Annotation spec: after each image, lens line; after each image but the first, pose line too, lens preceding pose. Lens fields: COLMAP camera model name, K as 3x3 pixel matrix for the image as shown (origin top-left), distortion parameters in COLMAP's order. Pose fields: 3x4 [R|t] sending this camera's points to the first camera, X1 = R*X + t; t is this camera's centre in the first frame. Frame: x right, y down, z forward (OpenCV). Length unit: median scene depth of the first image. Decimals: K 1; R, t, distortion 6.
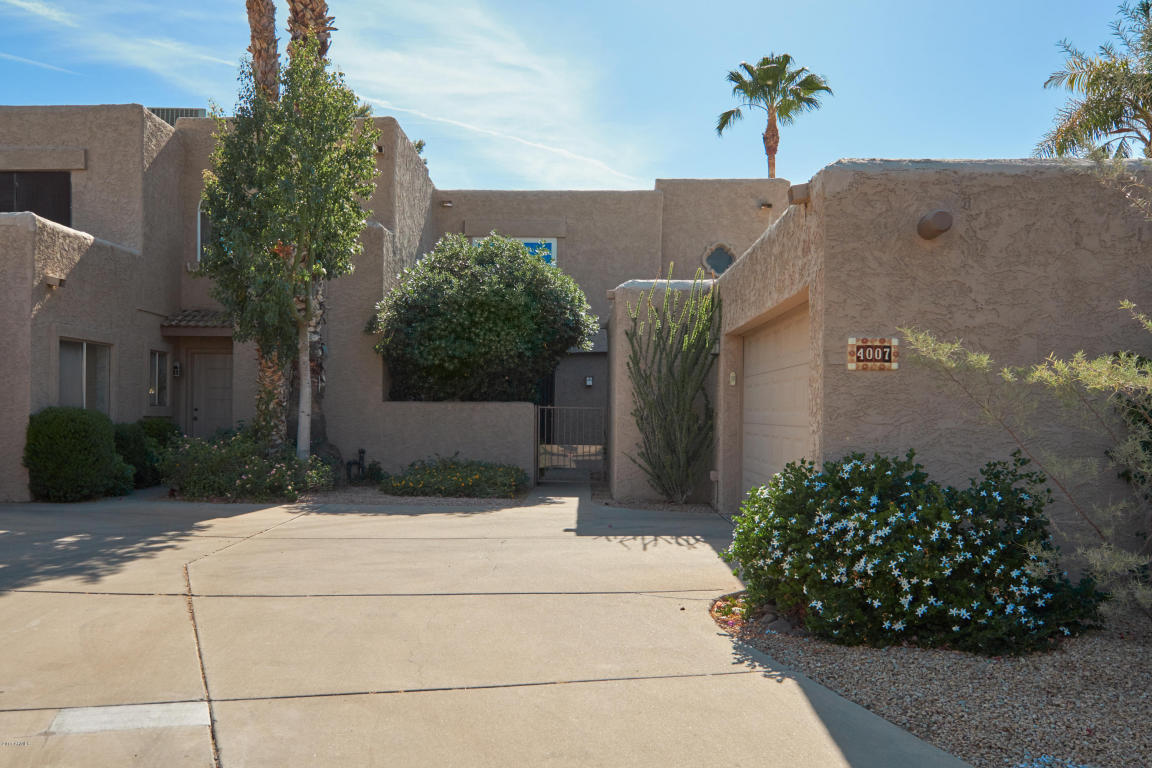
lens RADIAL K [[1154.2, 0, 575.2], [0, 1154.2, 392.5], [0, 0, 1]] dist [0.000533, 0.000000]
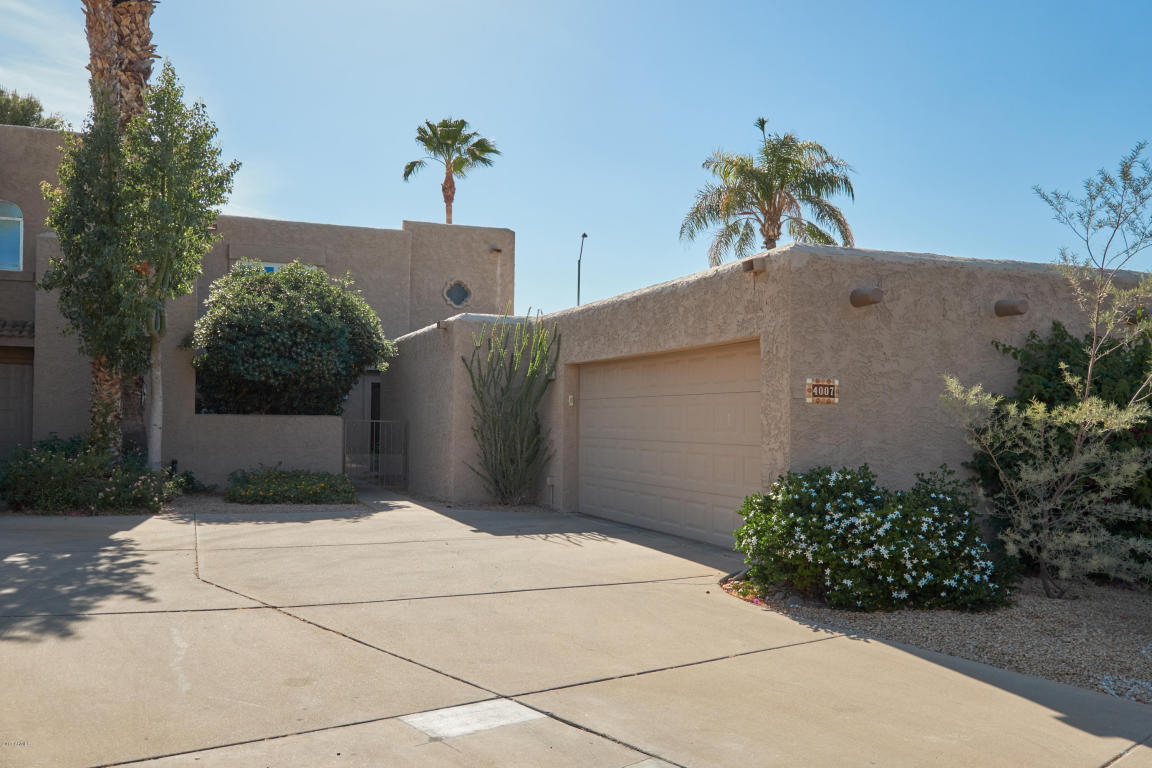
lens RADIAL K [[1005.3, 0, 578.0], [0, 1005.3, 379.1], [0, 0, 1]] dist [0.003295, -0.011566]
pose [[0.921294, 0.023098, 0.388179, -0.236399], [-0.014649, 0.999587, -0.024712, -0.007639], [-0.388590, 0.017080, 0.921252, 0.022791]]
